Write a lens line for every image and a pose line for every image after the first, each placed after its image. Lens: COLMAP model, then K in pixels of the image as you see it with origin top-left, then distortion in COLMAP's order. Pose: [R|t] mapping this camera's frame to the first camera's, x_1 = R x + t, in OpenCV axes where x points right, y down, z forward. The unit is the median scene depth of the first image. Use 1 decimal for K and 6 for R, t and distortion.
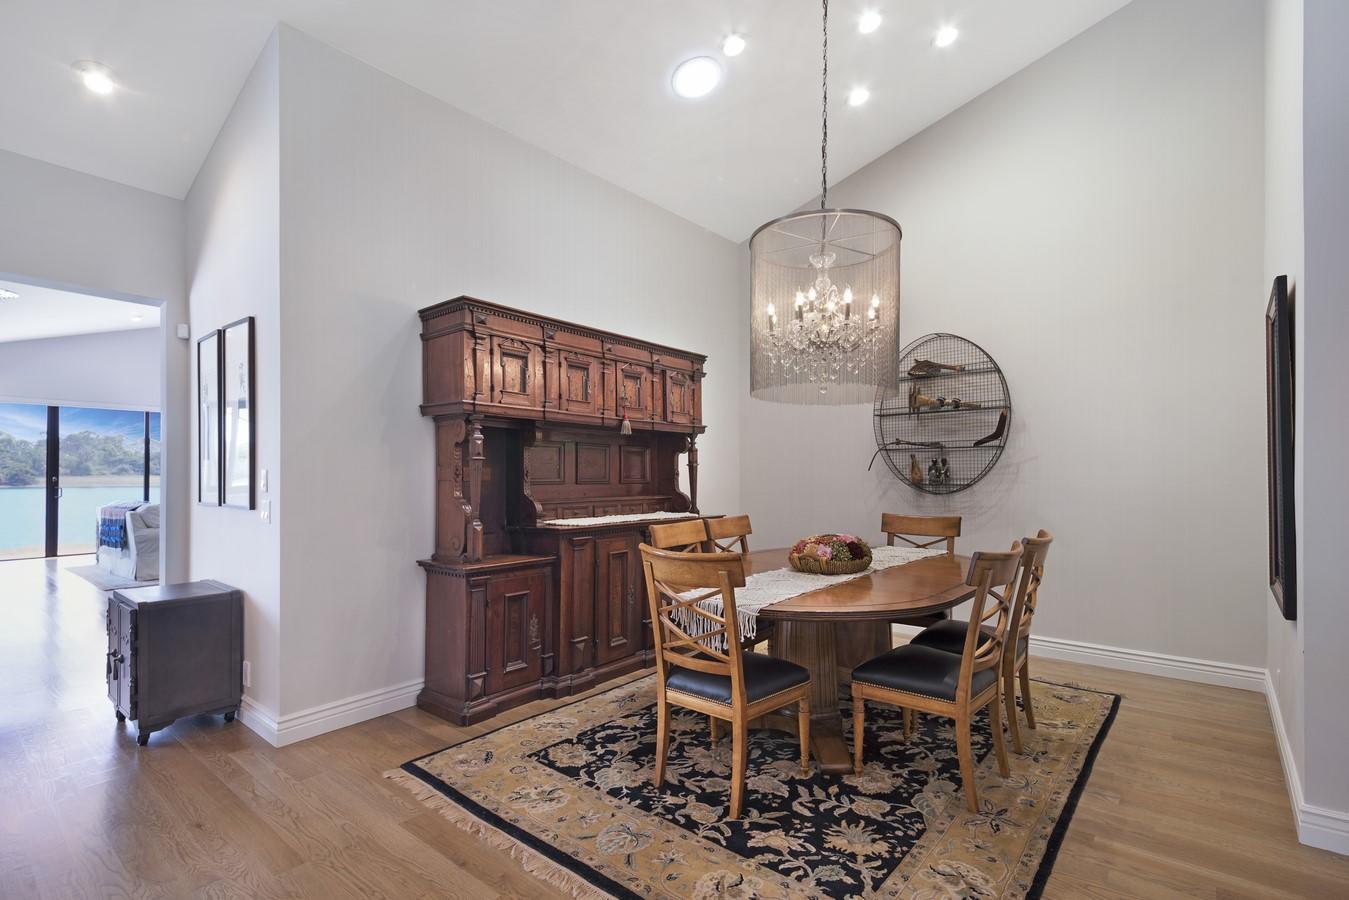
lens RADIAL K [[640.7, 0, 665.3], [0, 640.7, 464.4], [0, 0, 1]] dist [0.057734, -0.055065]
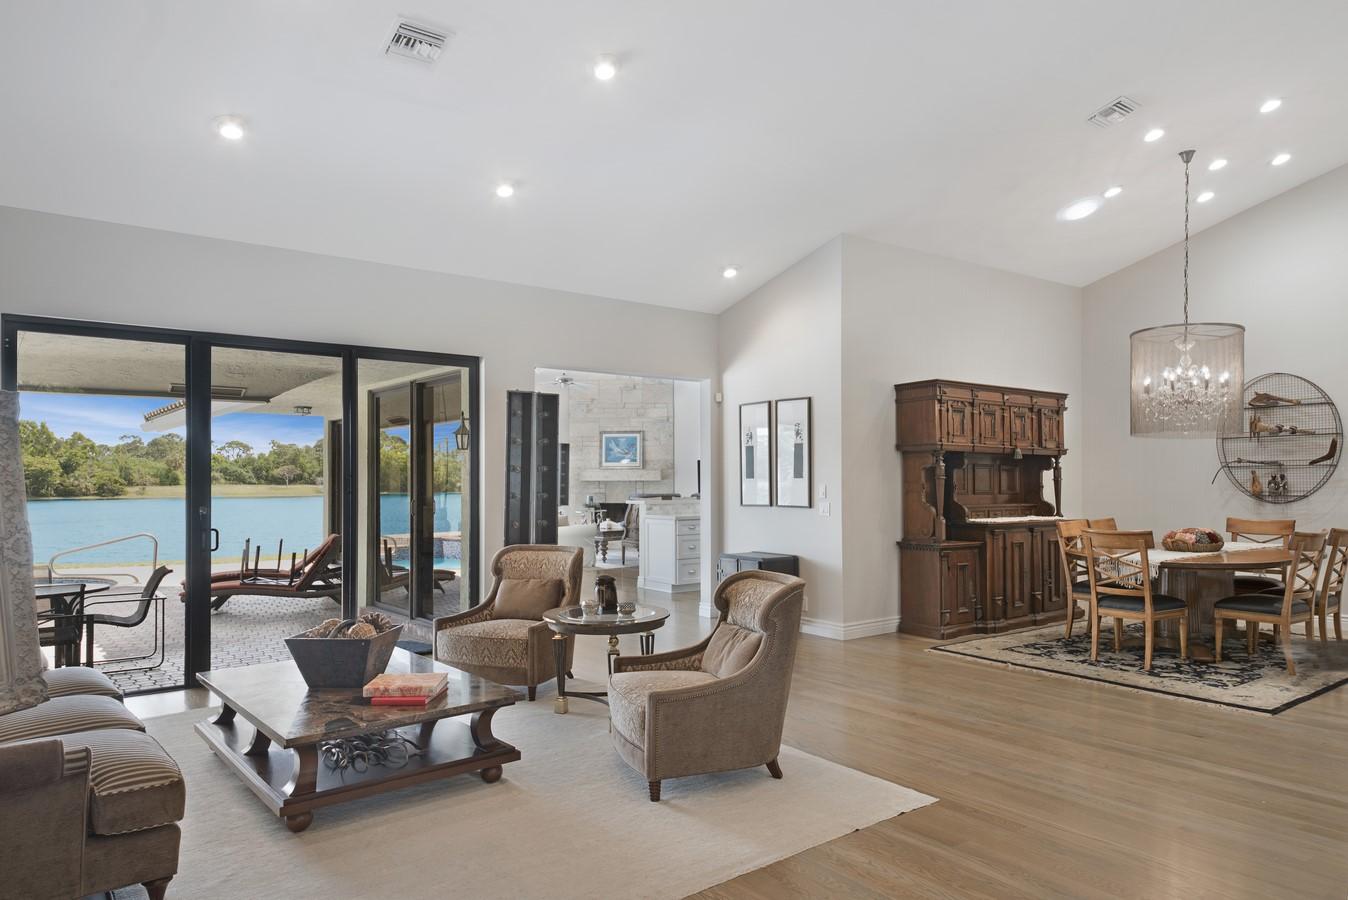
lens RADIAL K [[888.4, 0, 673.8], [0, 888.4, 470.3], [0, 0, 1]] dist [0.122784, -0.087556]
pose [[0.981138, -0.003021, -0.193286, -0.477280], [0.003796, 0.999986, 0.003641, -0.036345], [0.193272, -0.004306, 0.981136, -1.231095]]
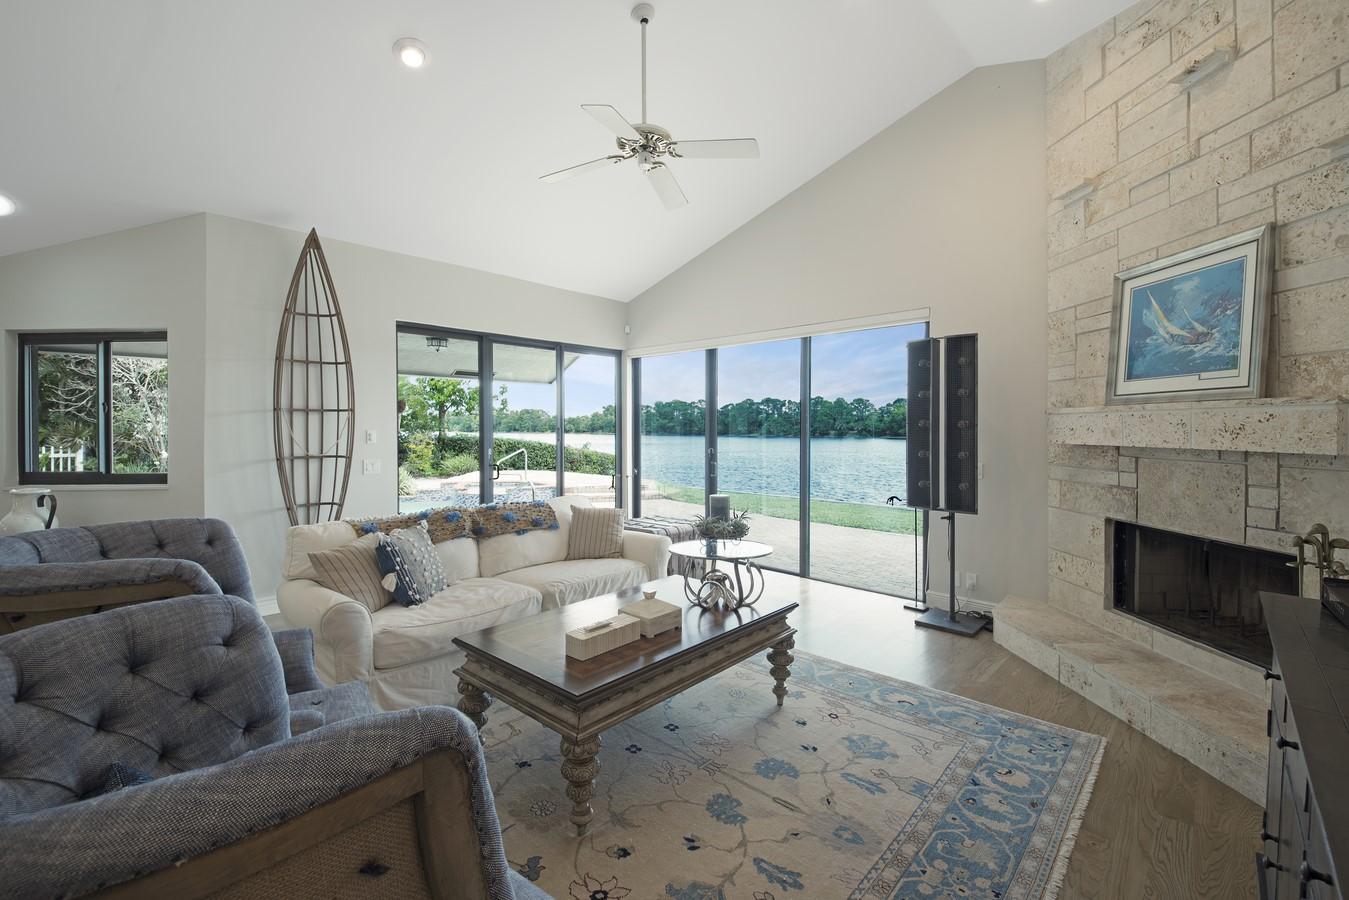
lens RADIAL K [[577.4, 0, 696.1], [0, 577.4, 430.2], [0, 0, 1]] dist [0.000248, -0.013766]
pose [[-0.046297, 0.007609, -0.998899, -0.850907], [0.011671, 0.999907, 0.007076, -0.003016], [0.998860, -0.011331, -0.046381, 2.628645]]
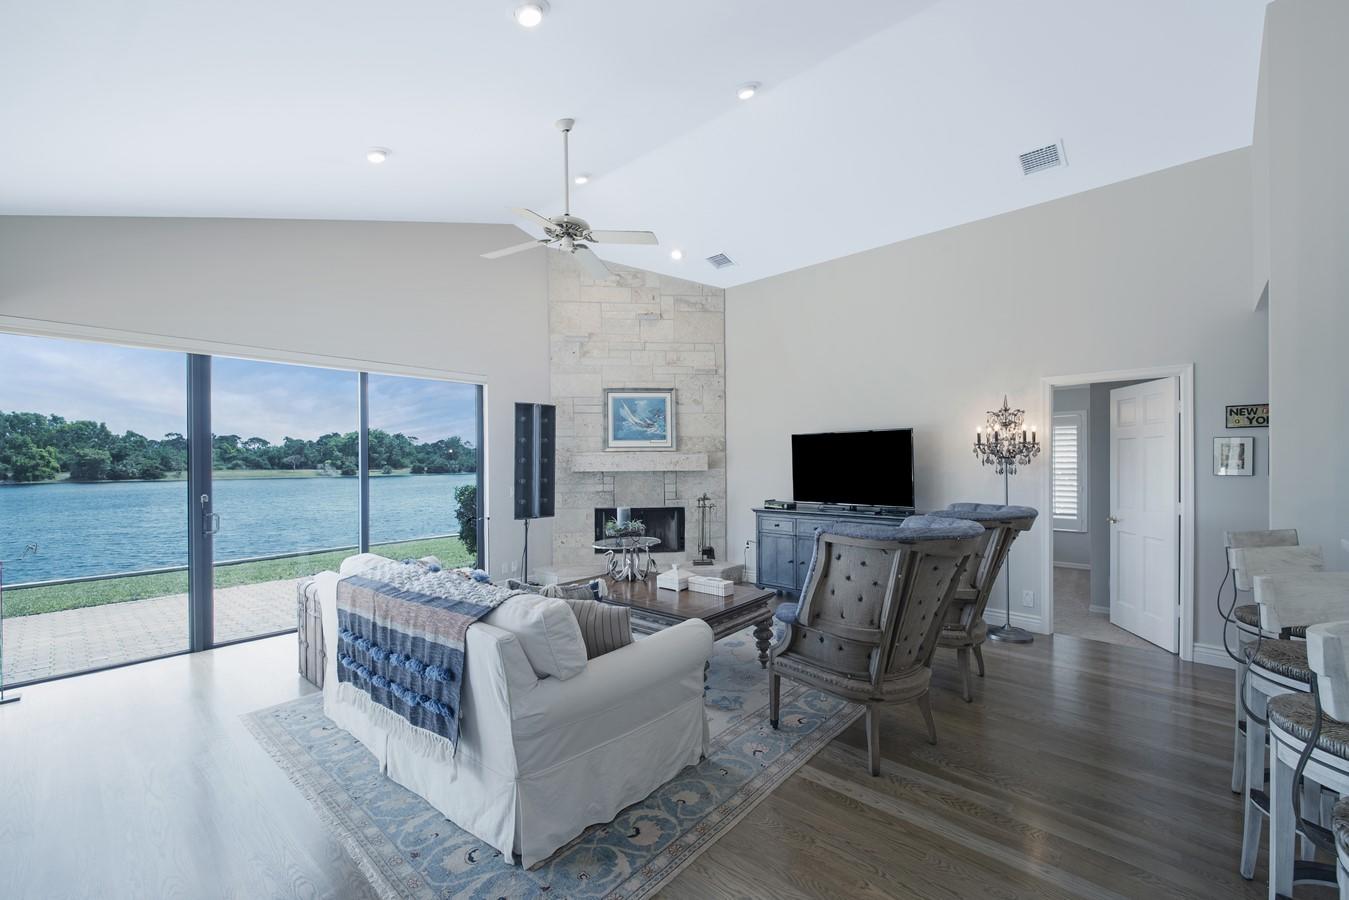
lens RADIAL K [[548.9, 0, 666.3], [0, 548.9, 460.8], [0, 0, 1]] dist [0.000779, -0.000250]
pose [[0.999691, -0.006239, -0.024049, -1.512719], [0.006478, 0.999930, 0.009862, -0.015036], [0.023985, -0.010015, 0.999662, 1.536278]]
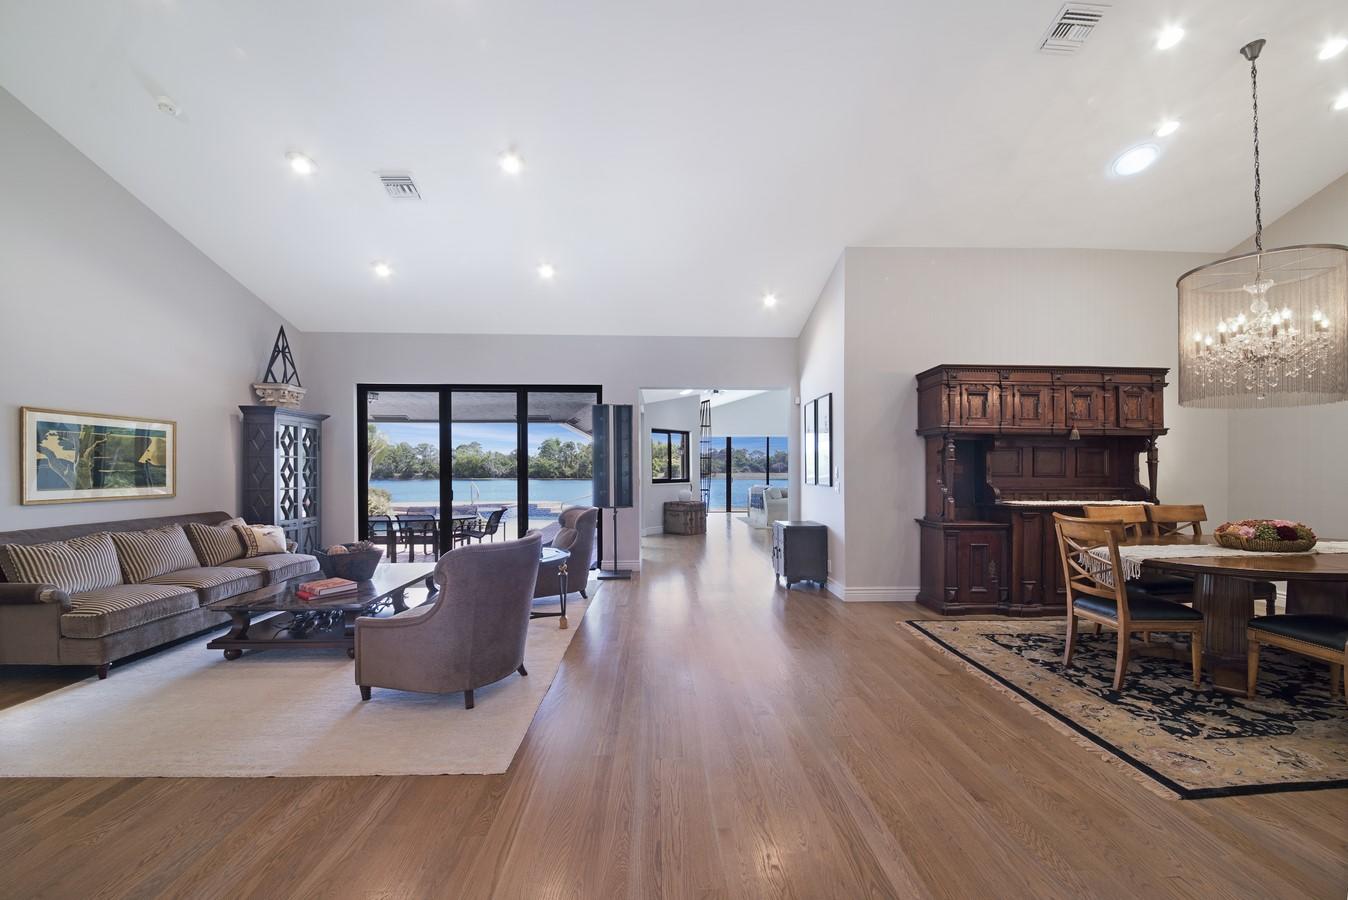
lens RADIAL K [[516.8, 0, 671.8], [0, 516.8, 469.6], [0, 0, 1]] dist [-0.012335, -0.000479]
pose [[0.673790, -0.001113, -0.738922, 0.188134], [0.010502, 0.999912, 0.008070, -0.002361], [0.738848, -0.013197, 0.673743, -0.395076]]
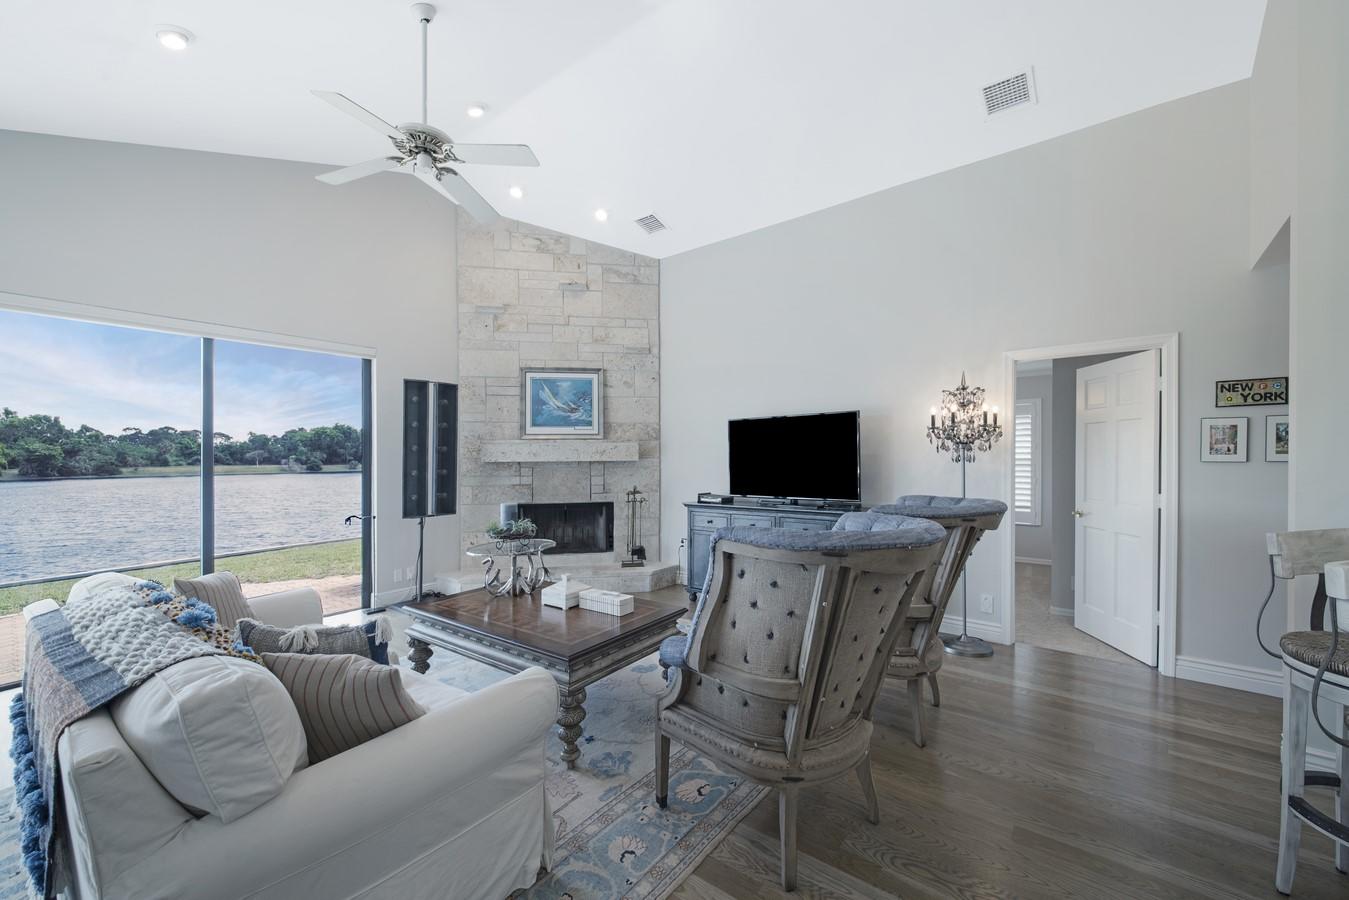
lens RADIAL K [[528.2, 0, 671.8], [0, 528.2, 460.6], [0, 0, 1]] dist [0.002392, 0.000318]
pose [[0.999141, -0.004272, 0.041229, -1.395215], [0.003580, 0.999852, 0.016849, 0.007733], [-0.041294, -0.016687, 0.999008, 1.770352]]
